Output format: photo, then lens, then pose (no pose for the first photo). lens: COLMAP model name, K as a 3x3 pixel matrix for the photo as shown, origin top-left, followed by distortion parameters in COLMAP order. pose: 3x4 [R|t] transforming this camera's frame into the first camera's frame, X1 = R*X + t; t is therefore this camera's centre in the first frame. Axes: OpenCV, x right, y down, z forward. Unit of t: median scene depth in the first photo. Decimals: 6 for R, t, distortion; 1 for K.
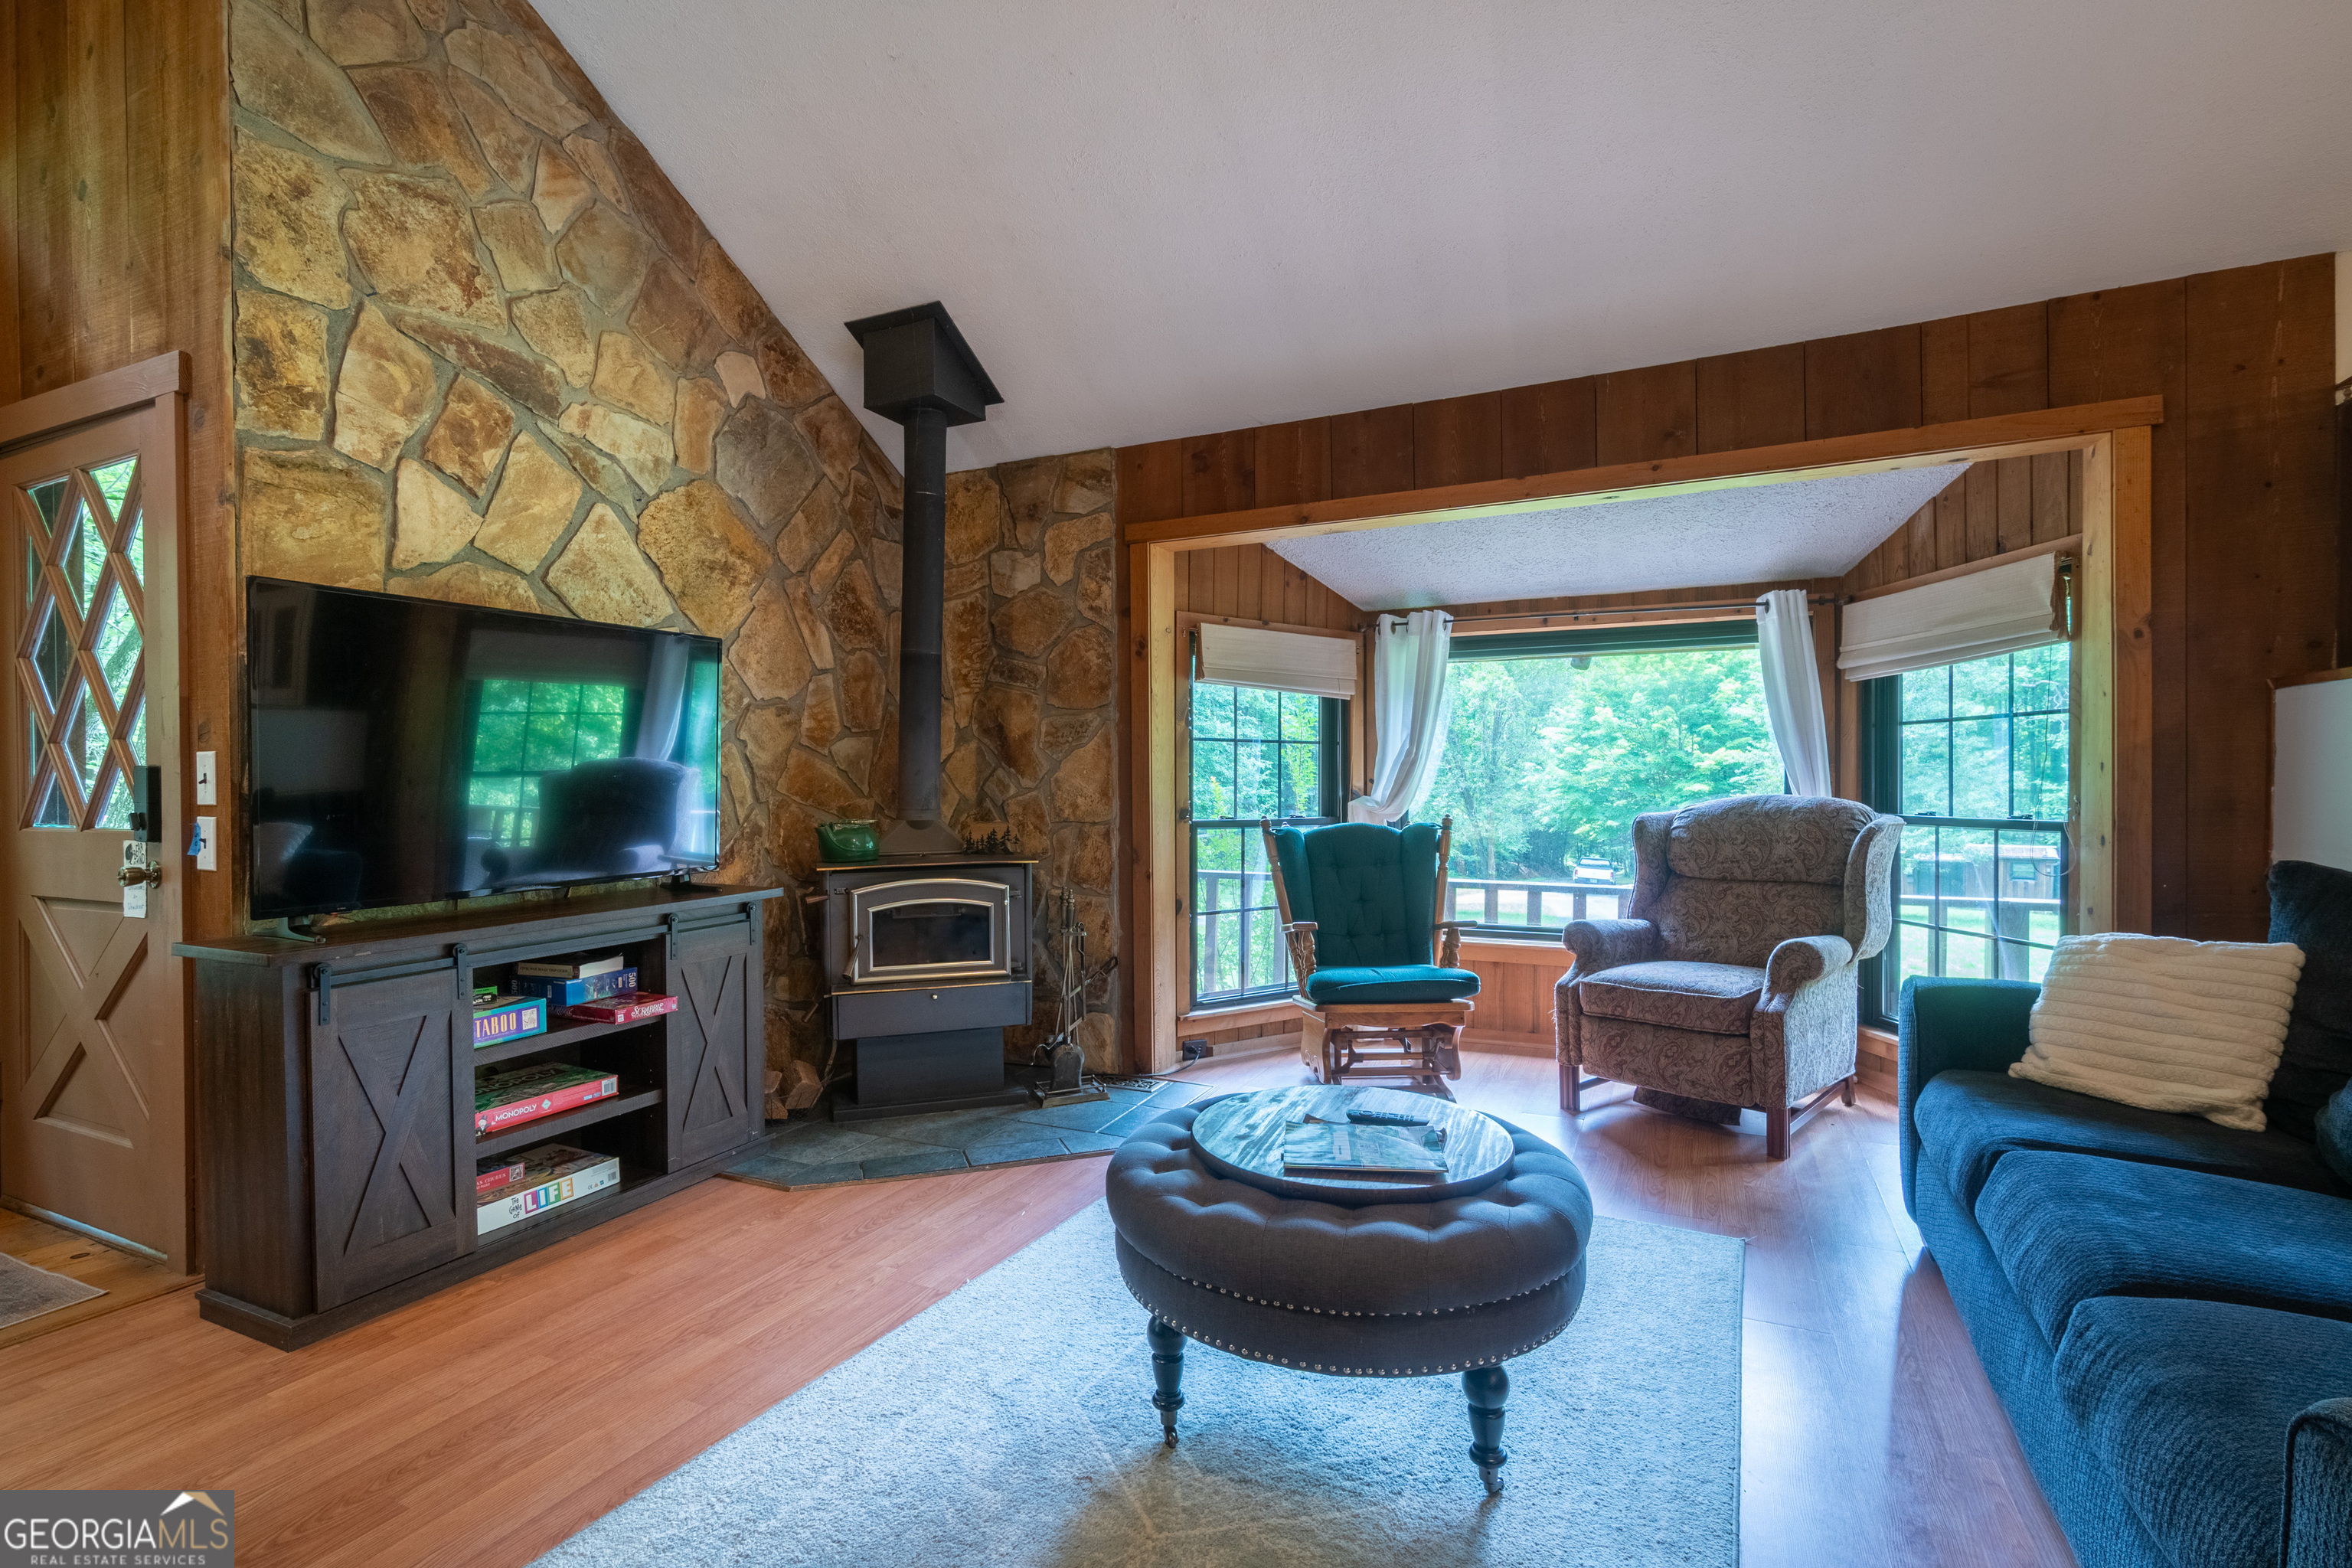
lens RADIAL K [[1119.0, 0, 1176.0], [0, 1119.0, 784.0], [0, 0, 1]] dist [-0.002801, 0.000021]
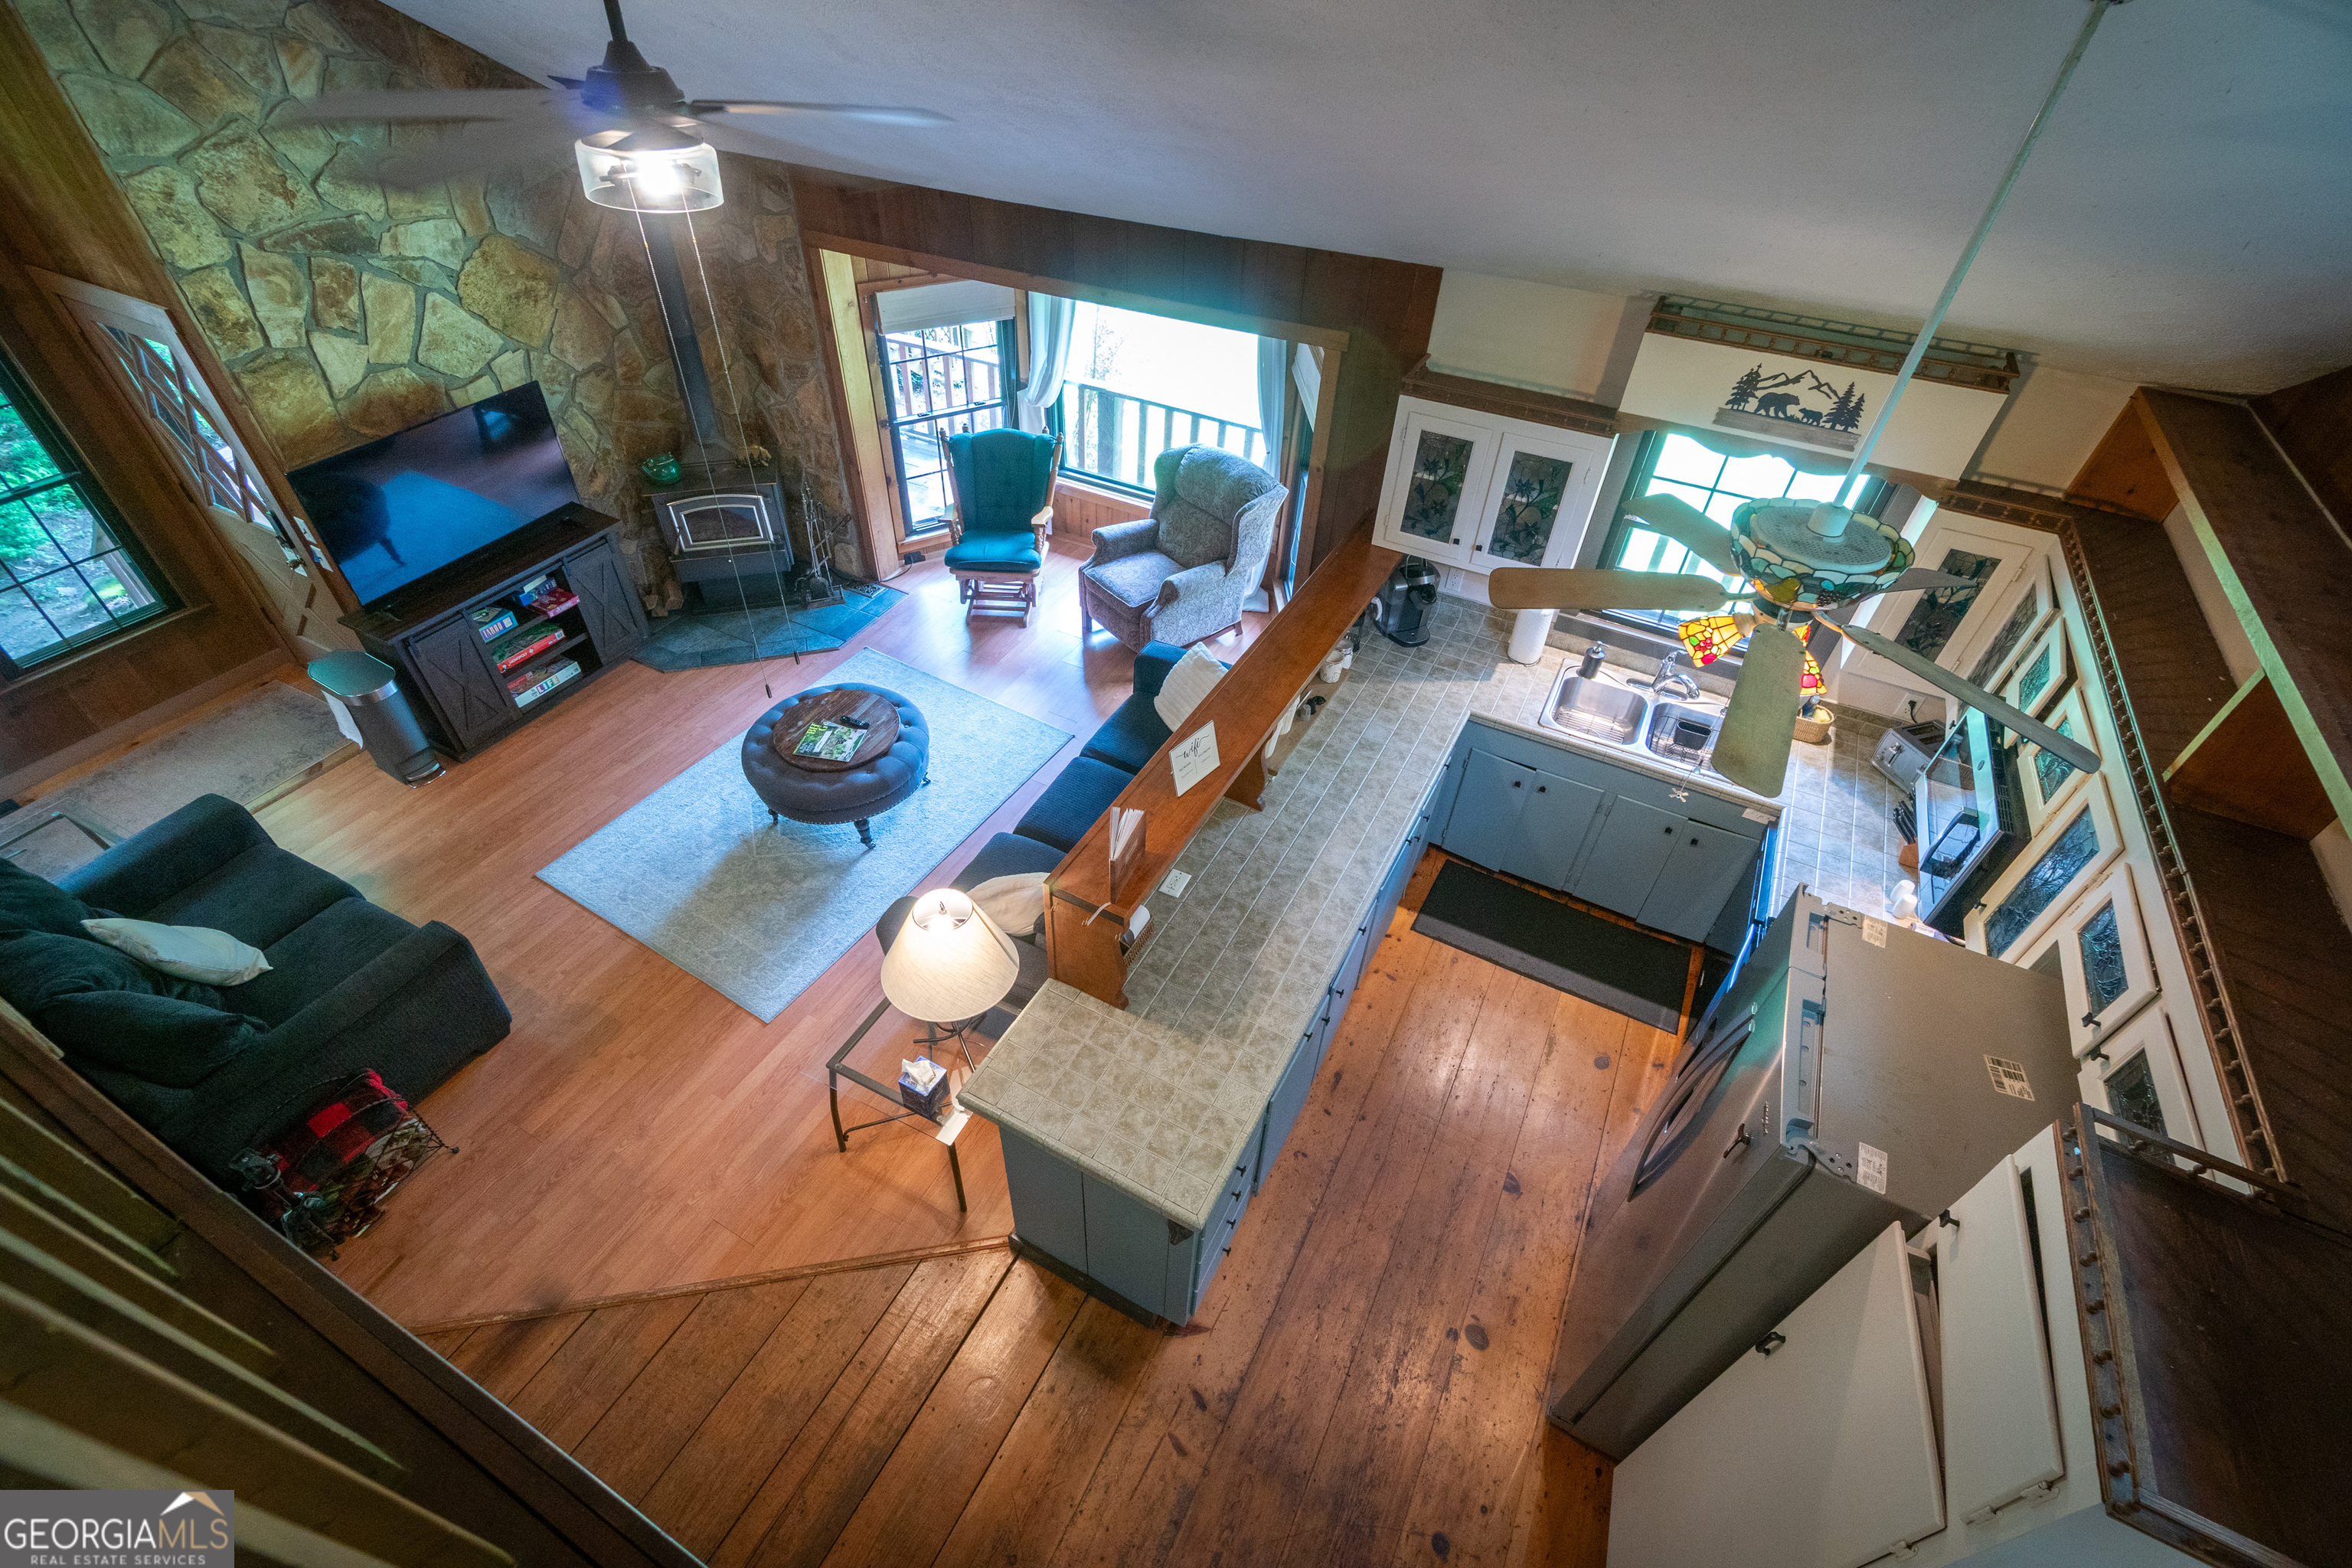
lens RADIAL K [[1009.5, 0, 1163.2], [0, 1009.5, 790.0], [0, 0, 1]] dist [0.001156, 0.000719]
pose [[0.998276, 0.058090, -0.008348, 0.635023], [-0.037905, 0.746817, 0.663948, -0.786883], [0.044803, -0.662487, 0.747732, -0.541617]]
